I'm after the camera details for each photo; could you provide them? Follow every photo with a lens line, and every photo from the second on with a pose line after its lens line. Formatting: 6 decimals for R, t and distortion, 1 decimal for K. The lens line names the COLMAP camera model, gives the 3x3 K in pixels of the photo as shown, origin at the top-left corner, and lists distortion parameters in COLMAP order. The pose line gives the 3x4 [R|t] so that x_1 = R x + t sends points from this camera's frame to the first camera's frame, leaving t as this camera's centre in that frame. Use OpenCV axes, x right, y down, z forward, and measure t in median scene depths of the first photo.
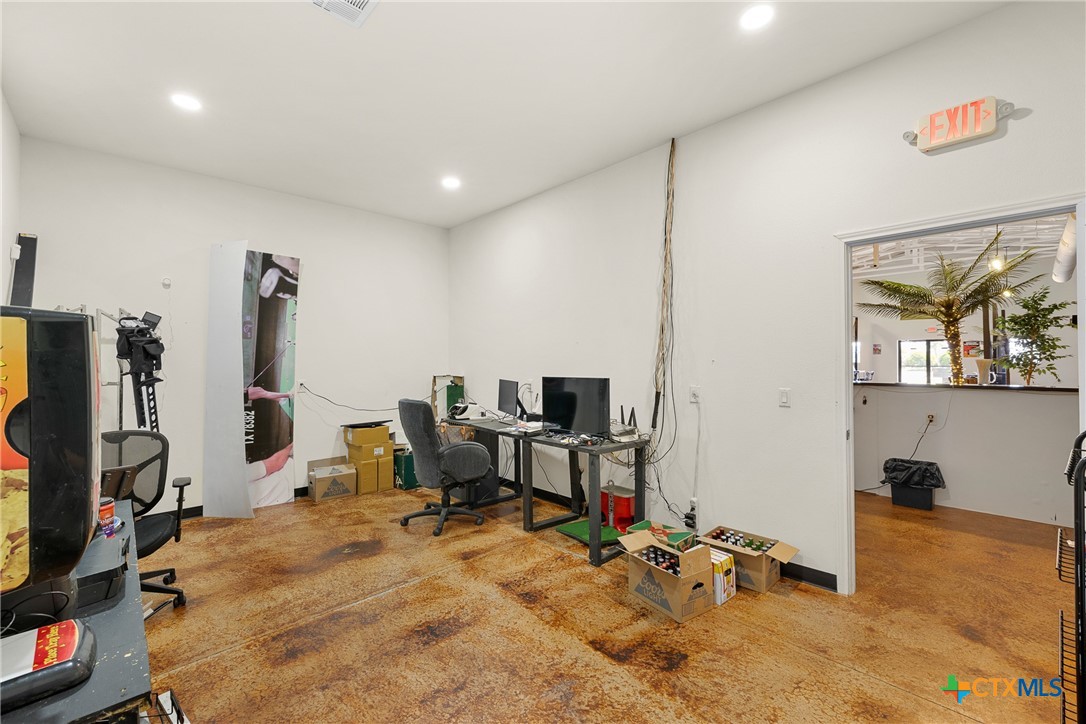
lens RADIAL K [[458.6, 0, 539.0], [0, 458.6, 362.8], [0, 0, 1]] dist [0.003544, -0.000017]
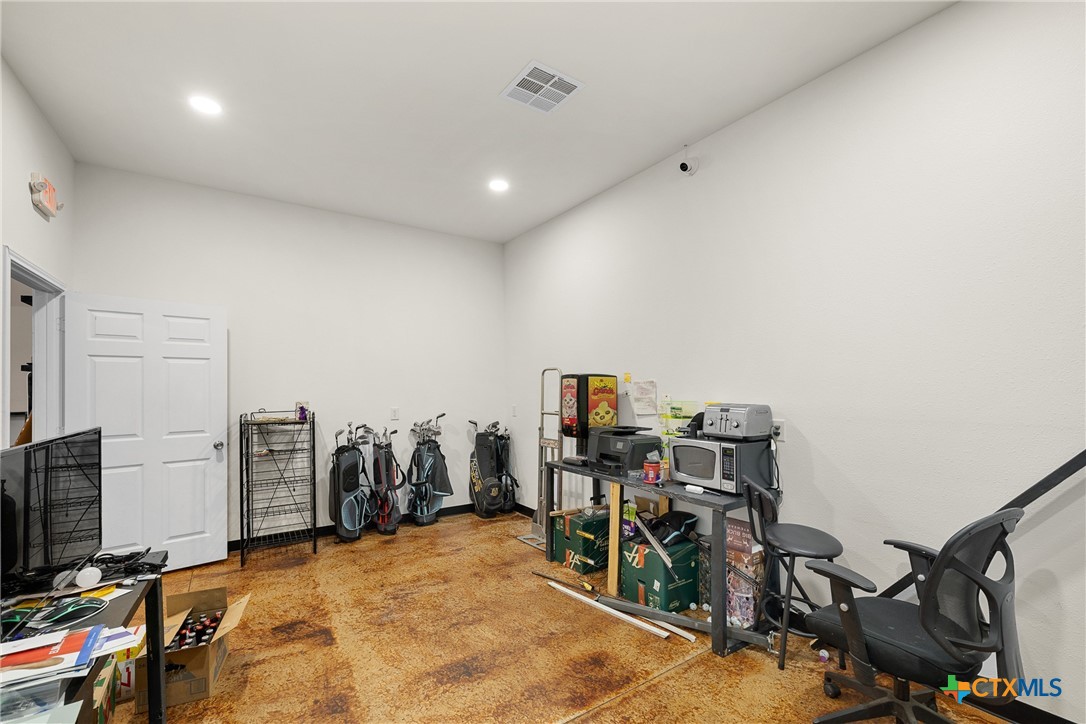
lens RADIAL K [[458.6, 0, 530.2], [0, 458.6, 386.4], [0, 0, 1]] dist [0.003544, -0.000017]
pose [[-0.983792, 0.011314, 0.178955, -0.345712], [0.011736, 0.999930, 0.001301, -0.003778], [-0.178928, 0.003380, -0.983856, 1.229247]]
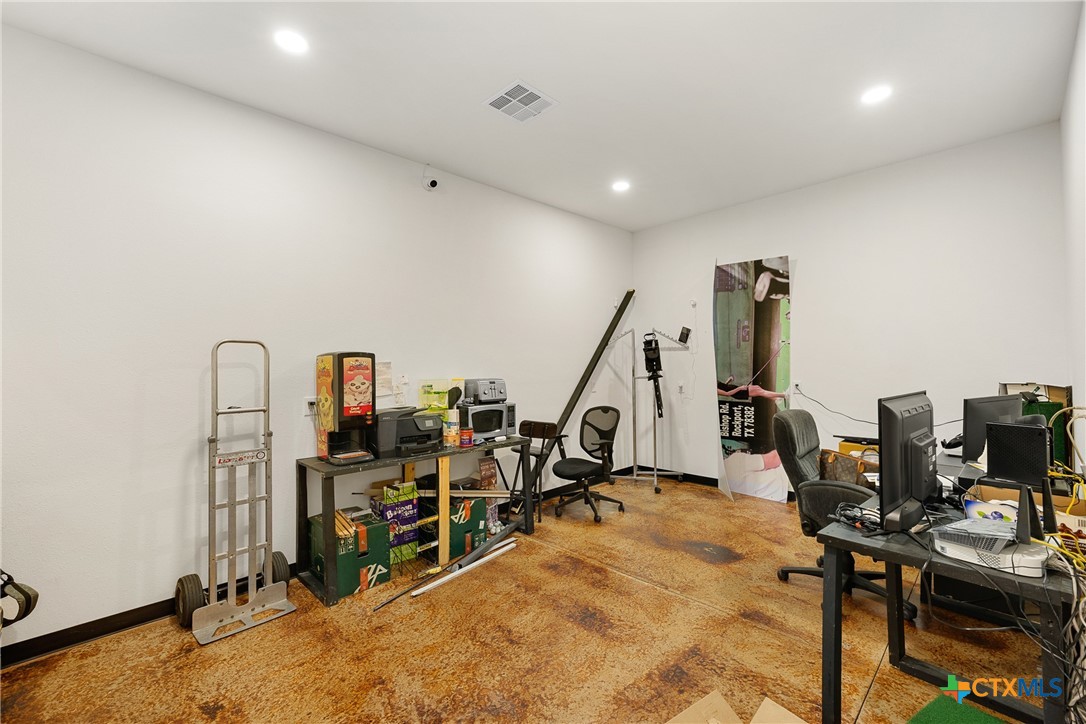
lens RADIAL K [[458.6, 0, 545.6], [0, 458.6, 363.7], [0, 0, 1]] dist [0.003544, -0.000017]
pose [[0.016487, 0.001323, -0.999863, 0.537836], [0.009633, 0.999953, 0.001482, -0.005545], [0.999818, -0.009656, 0.016473, 0.570088]]
